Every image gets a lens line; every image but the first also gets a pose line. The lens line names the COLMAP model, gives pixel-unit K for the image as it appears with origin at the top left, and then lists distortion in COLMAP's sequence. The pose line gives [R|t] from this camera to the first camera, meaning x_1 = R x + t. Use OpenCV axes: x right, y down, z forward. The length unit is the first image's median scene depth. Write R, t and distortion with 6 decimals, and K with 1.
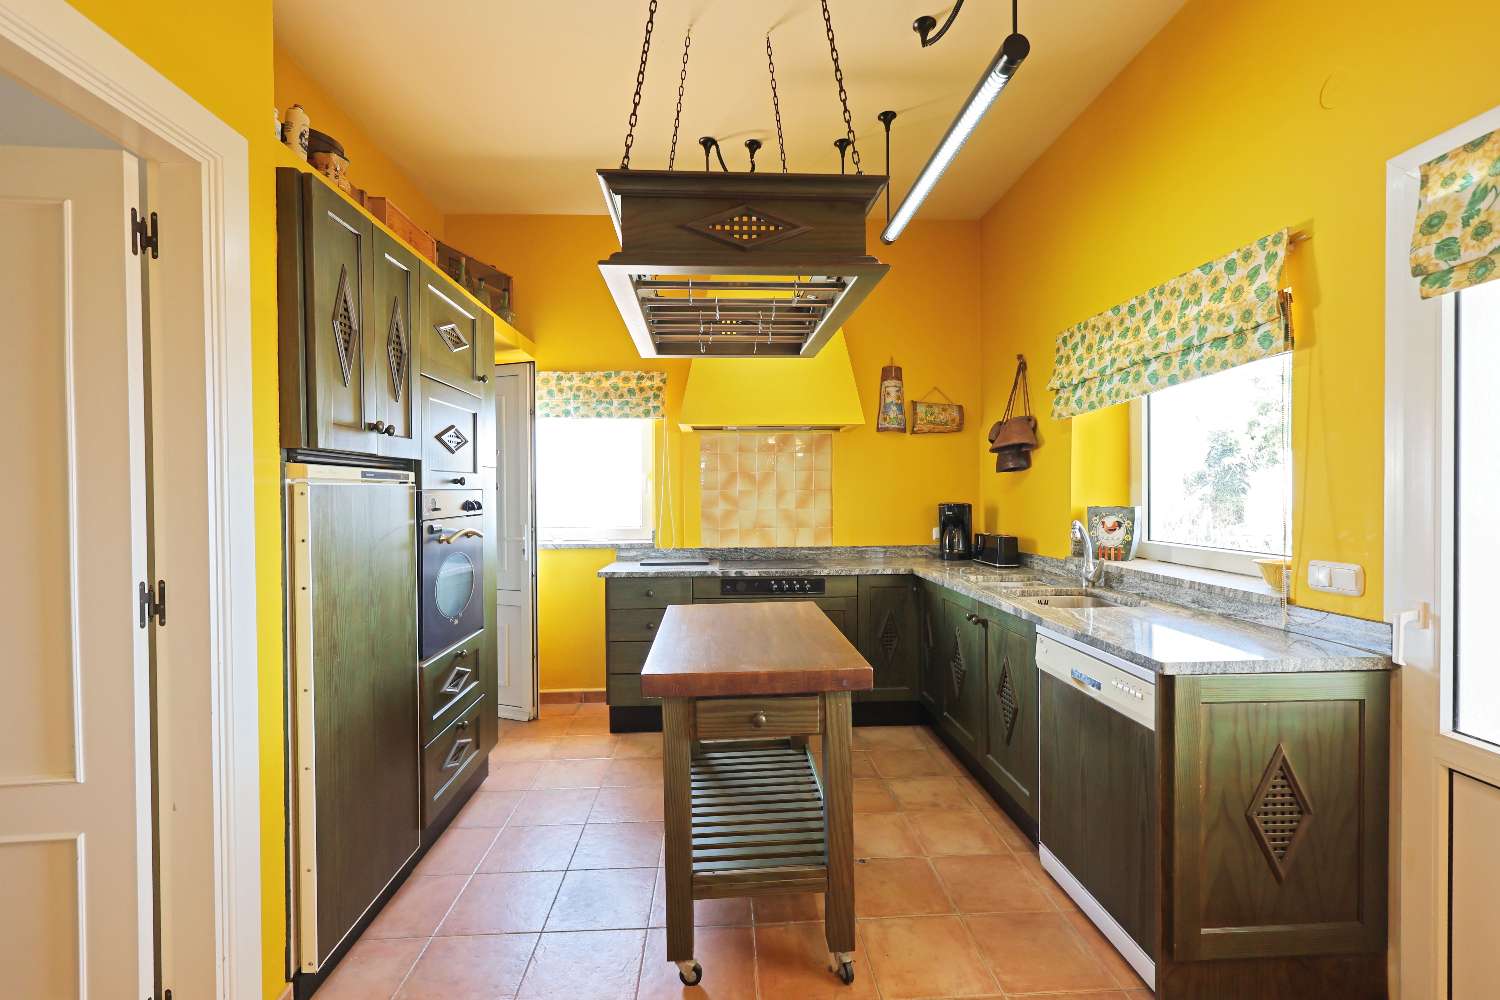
lens RADIAL K [[649.9, 0, 749.7], [0, 649.9, 498.0], [0, 0, 1]] dist [-0.000874, 0.001599]
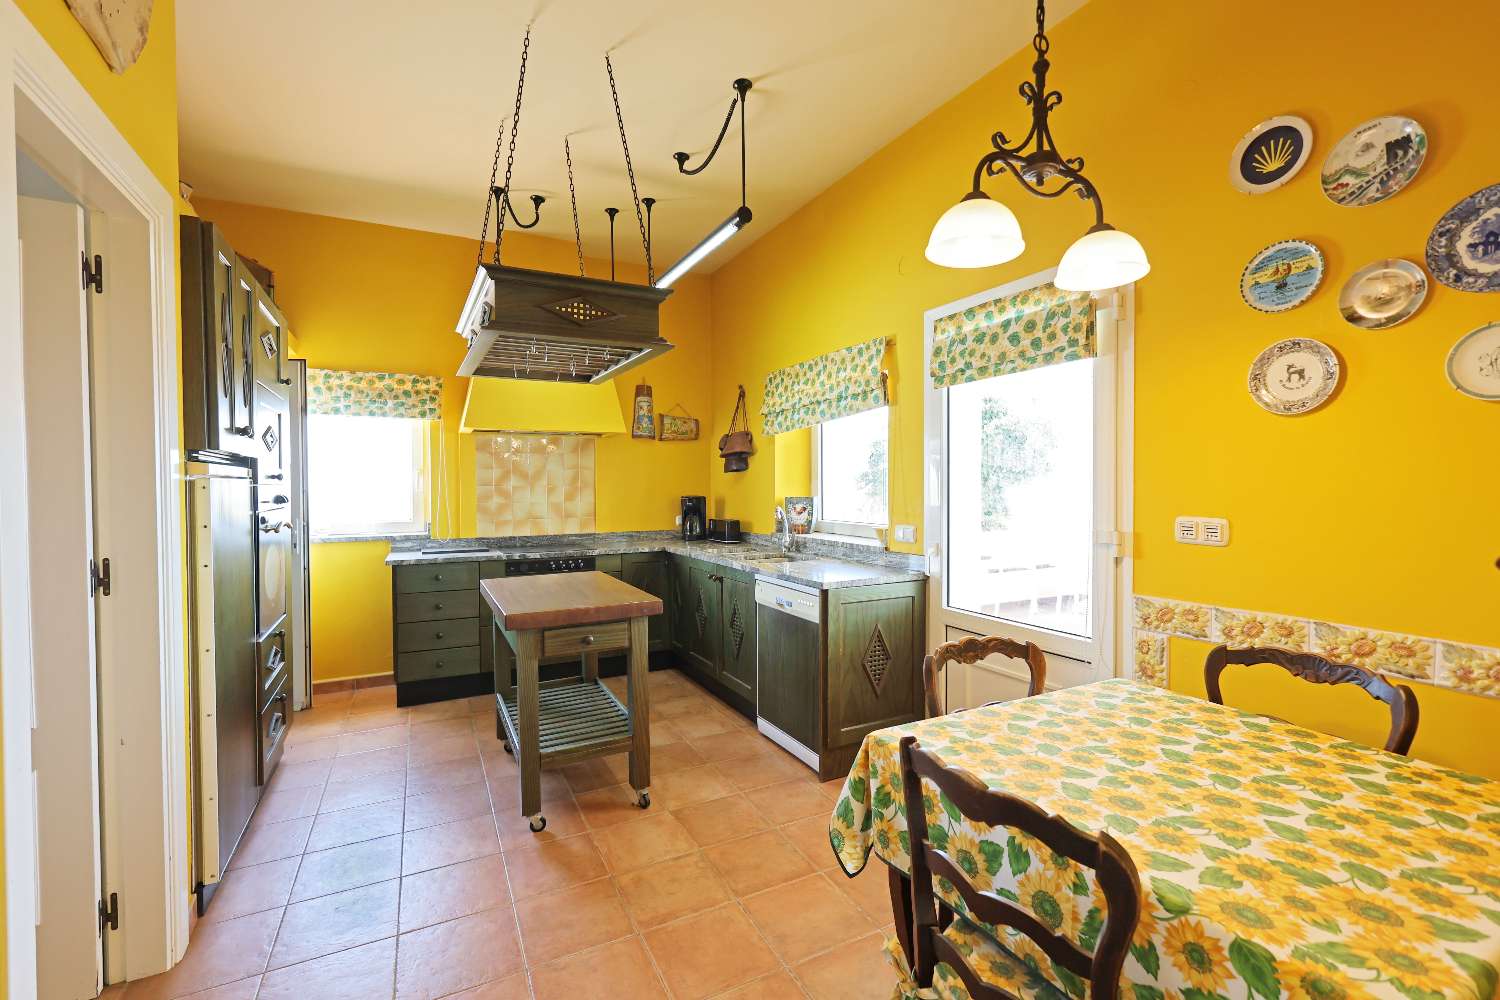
lens RADIAL K [[649.9, 0, 749.8], [0, 649.9, 497.8], [0, 0, 1]] dist [-0.000874, 0.001599]
pose [[0.912247, -0.005817, 0.409599, -0.186936], [0.003645, 0.999975, 0.006082, 0.006687], [-0.409624, -0.004055, 0.912245, -0.371174]]
